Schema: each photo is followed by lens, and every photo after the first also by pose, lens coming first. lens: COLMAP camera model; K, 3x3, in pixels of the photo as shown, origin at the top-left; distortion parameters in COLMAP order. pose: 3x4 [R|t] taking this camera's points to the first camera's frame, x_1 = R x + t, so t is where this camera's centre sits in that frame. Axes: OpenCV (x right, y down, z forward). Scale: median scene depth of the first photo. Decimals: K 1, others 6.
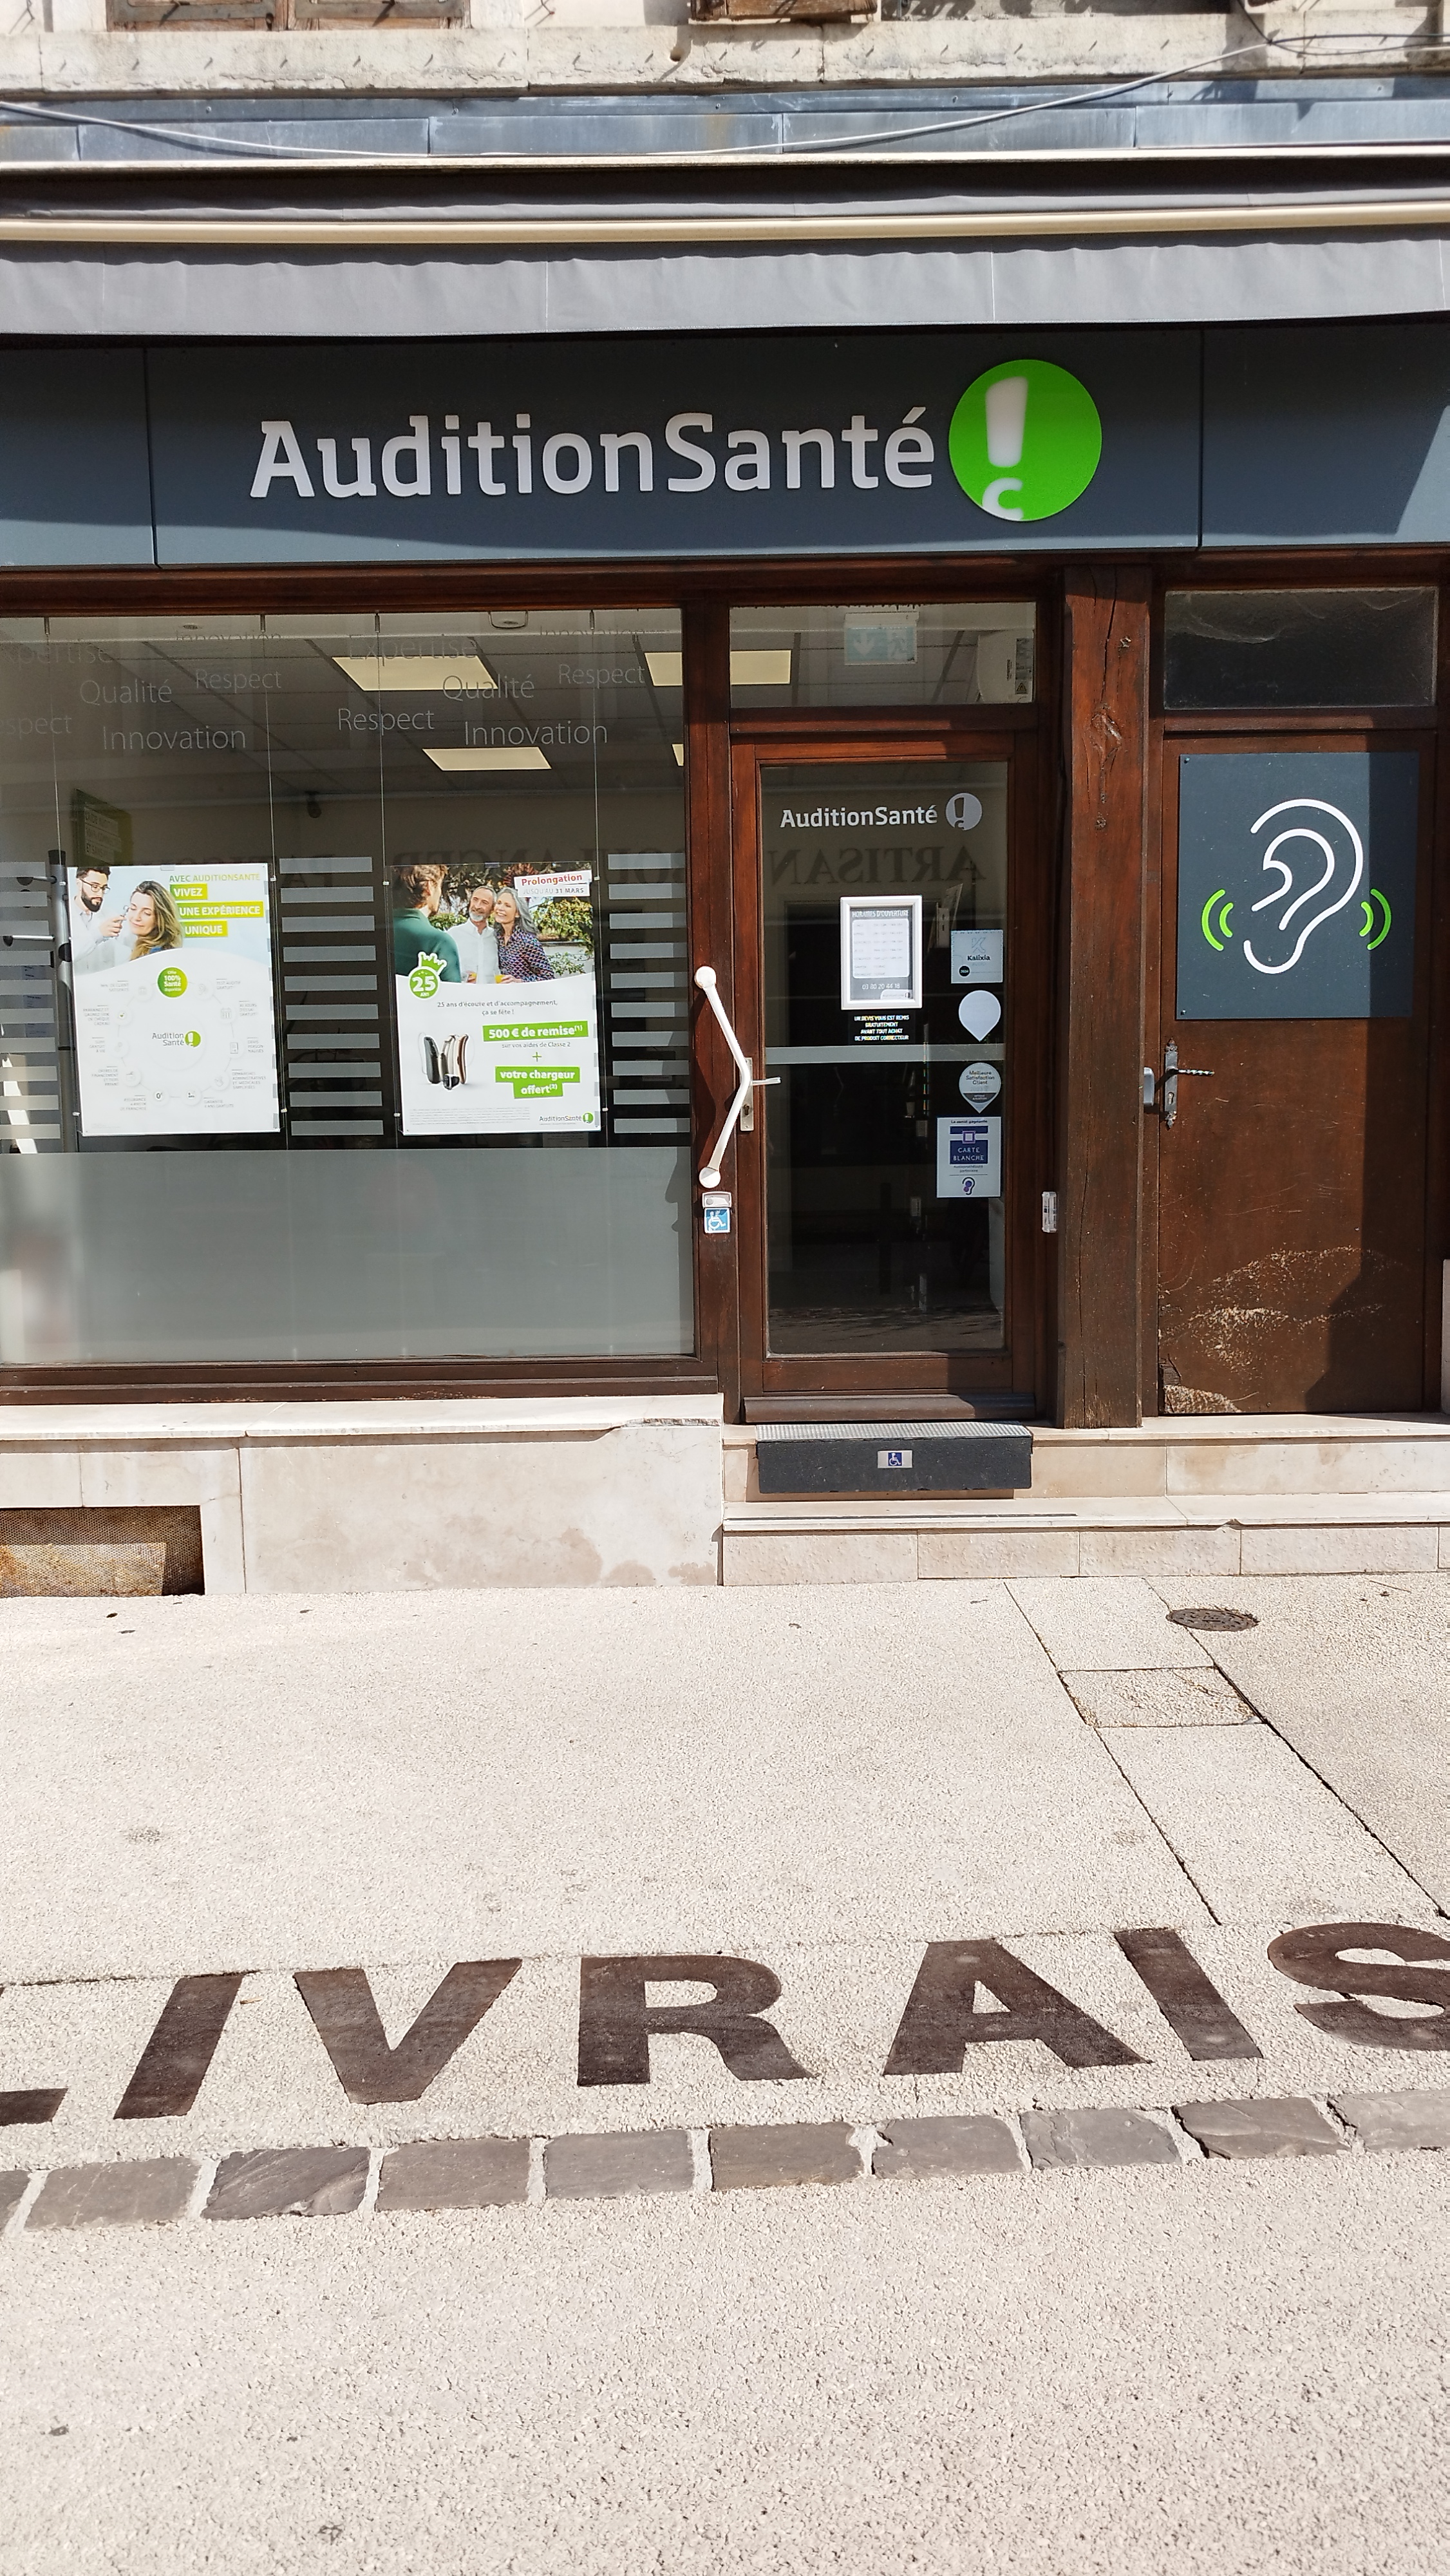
lens RADIAL K [[1843.8, 0, 734.9], [0, 1843.8, 1285.5], [0, 0, 1]] dist [0.010306, 0.000016]
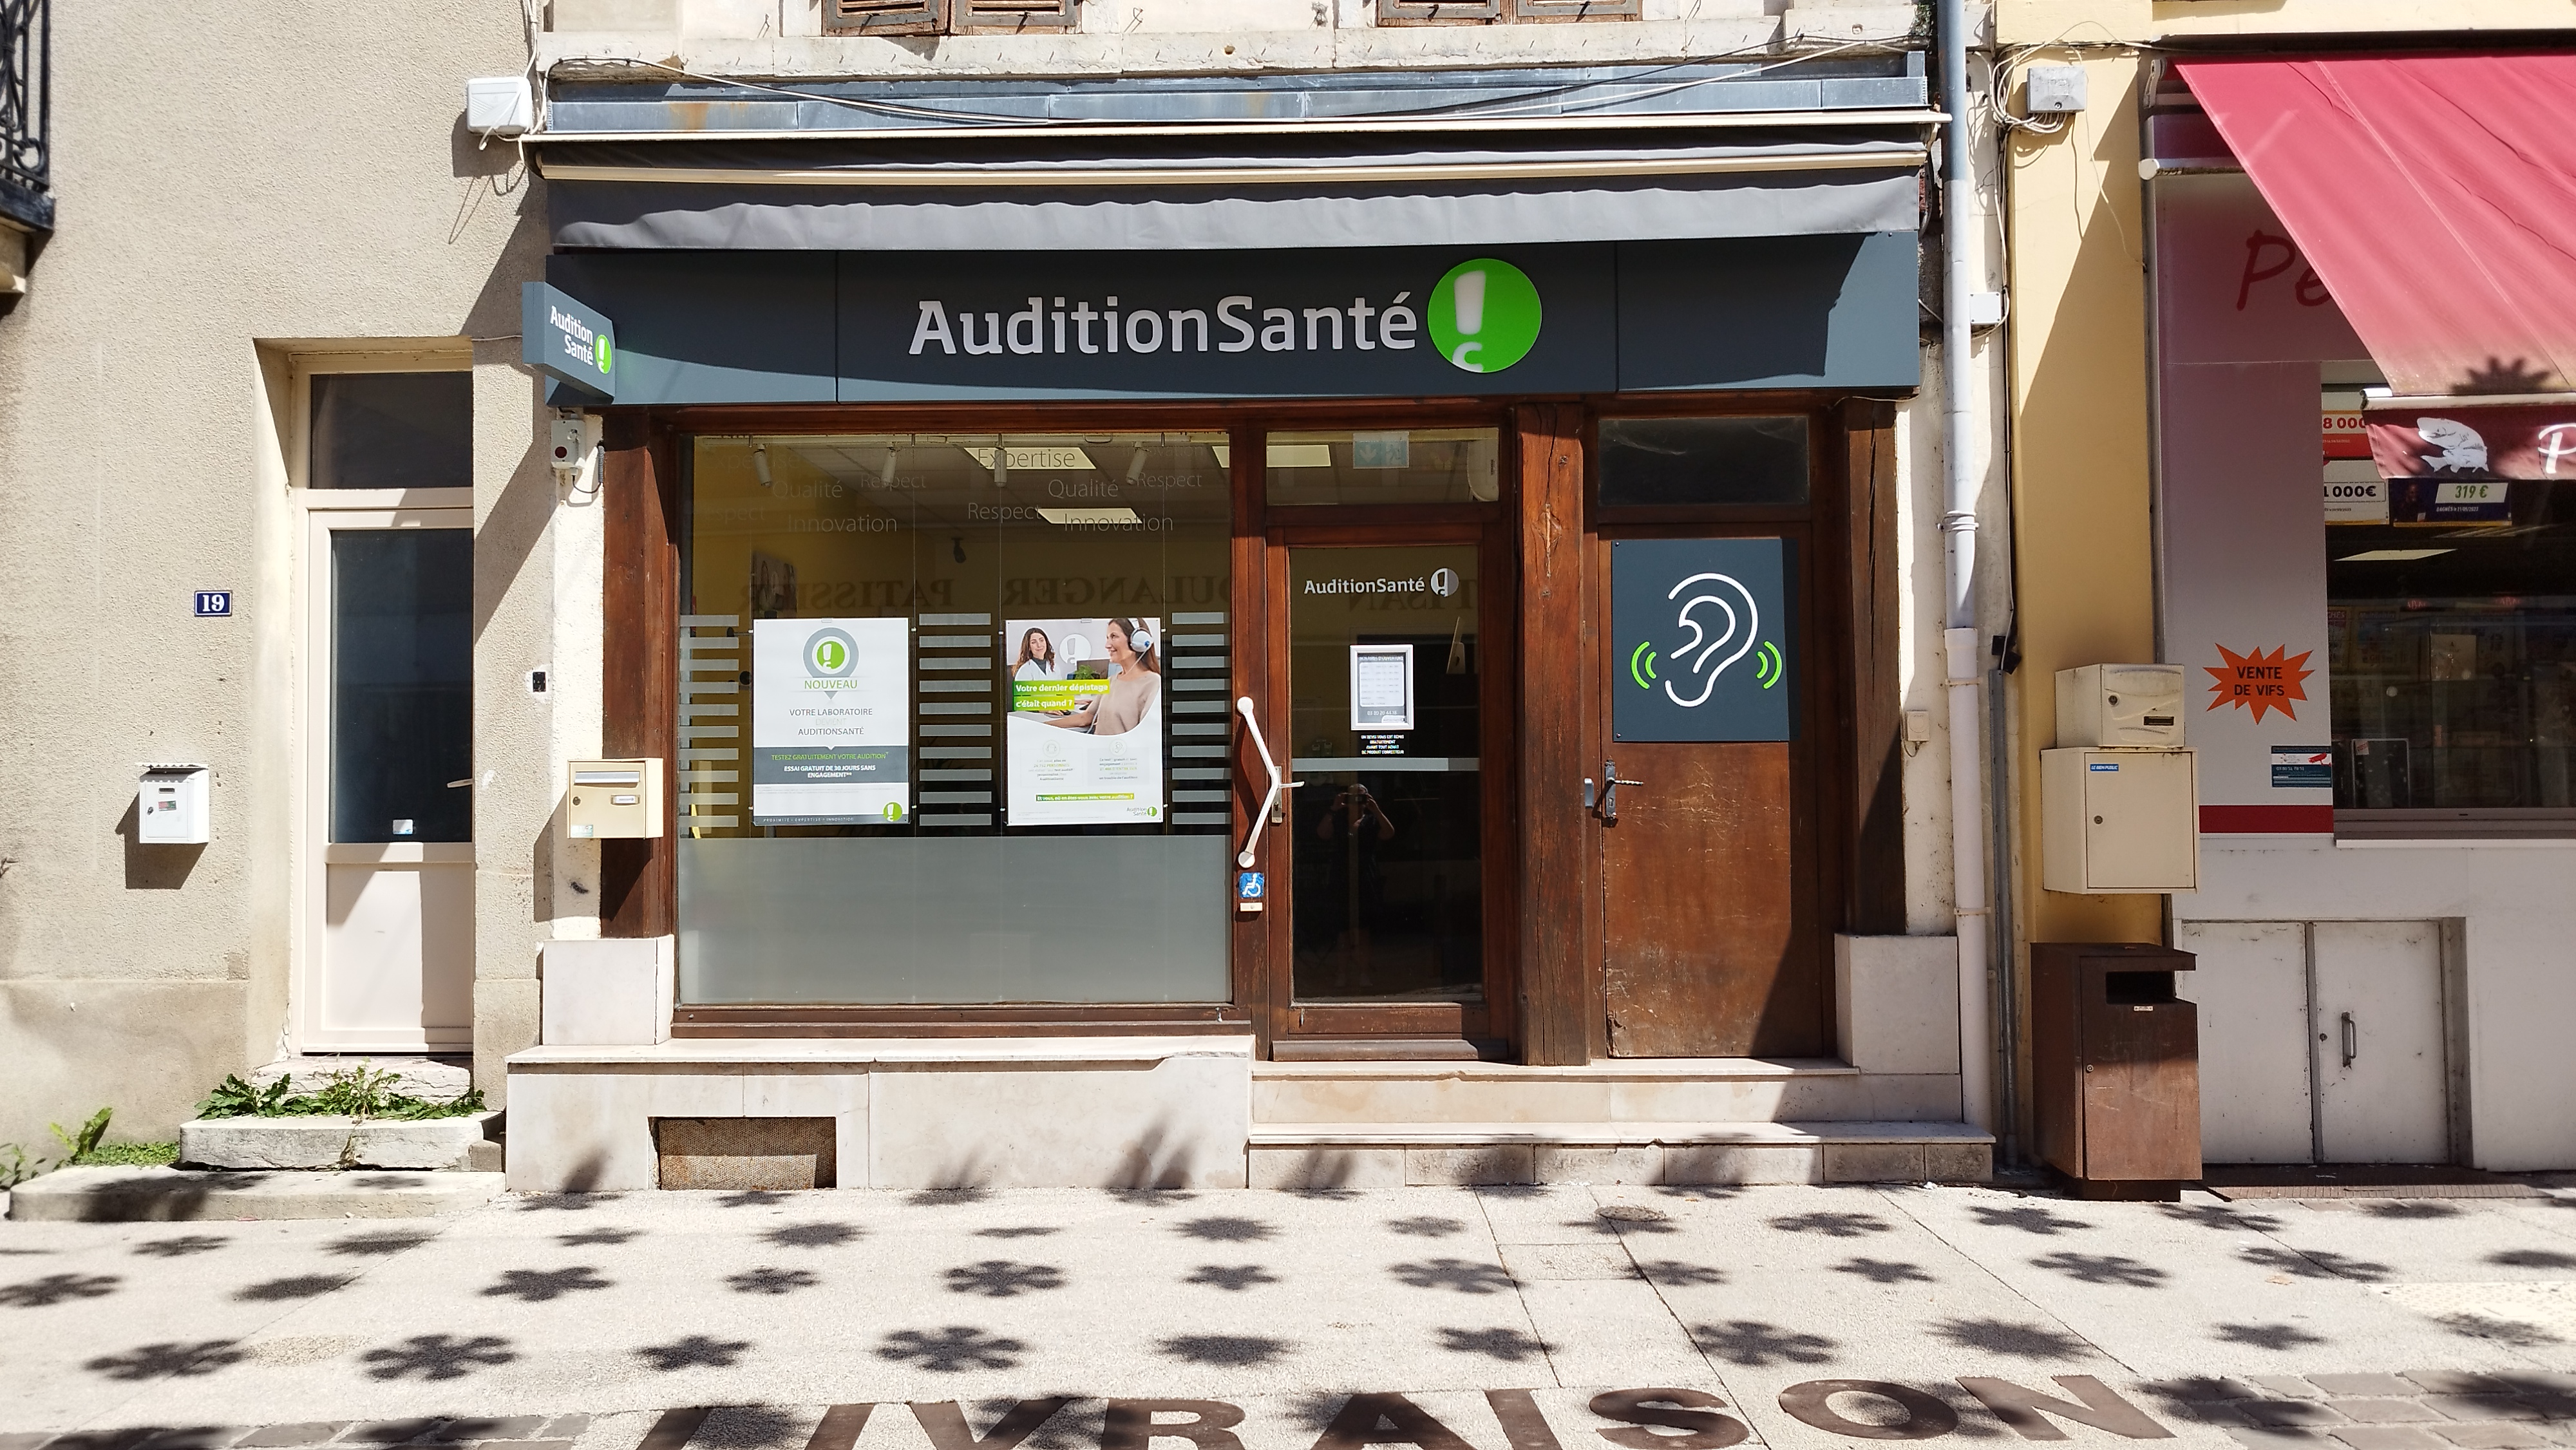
lens RADIAL K [[1842.8, 0, 1318.6], [0, 1842.8, 719.2], [0, 0, 1]] dist [0.008475, 0.002650]
pose [[0.999907, 0.008011, -0.011040, 0.053878], [-0.009482, 0.990054, -0.140369, 0.023760], [0.009805, 0.140460, 0.990038, -0.292311]]
